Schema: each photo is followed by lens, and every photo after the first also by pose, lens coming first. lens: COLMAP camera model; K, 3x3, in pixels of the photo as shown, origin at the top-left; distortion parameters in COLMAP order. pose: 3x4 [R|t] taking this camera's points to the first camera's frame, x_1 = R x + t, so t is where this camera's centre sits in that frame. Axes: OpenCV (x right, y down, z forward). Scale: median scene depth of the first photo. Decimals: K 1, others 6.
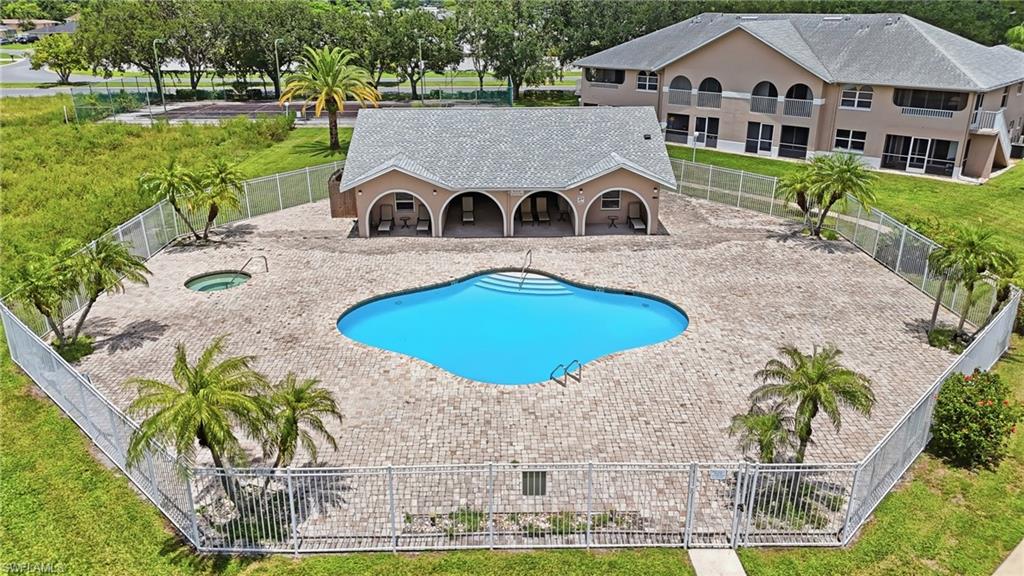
lens RADIAL K [[757.4, 0, 499.2], [0, 757.4, 286.3], [0, 0, 1]] dist [0.066383, -0.072330]
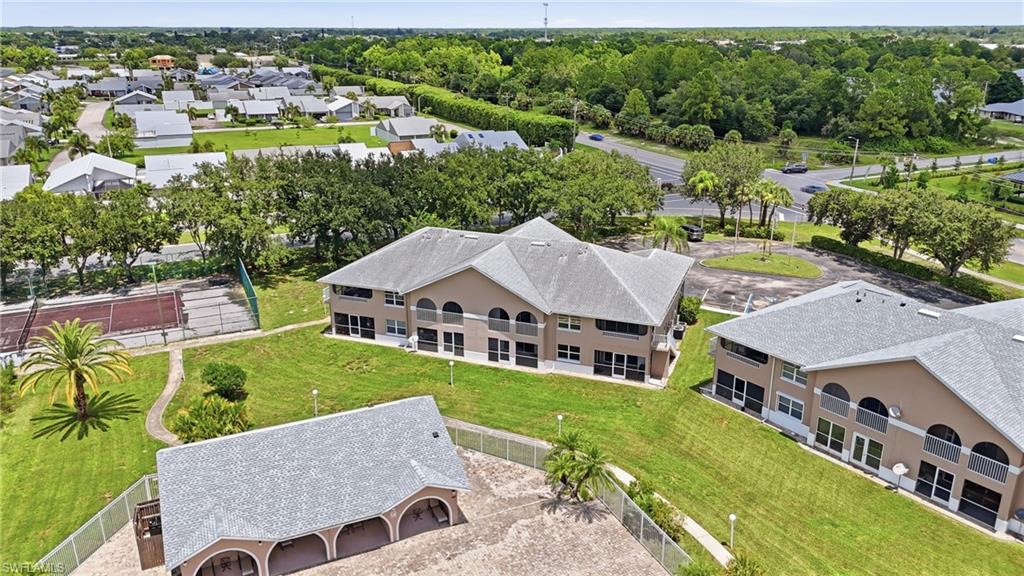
lens RADIAL K [[757.4, 0, 510.4], [0, 757.4, 283.4], [0, 0, 1]] dist [0.066383, -0.072330]
pose [[0.911840, -0.127600, 0.390213, -0.096664], [0.142414, 0.989765, -0.009136, -0.299018], [-0.385053, 0.063903, 0.920679, -0.110048]]
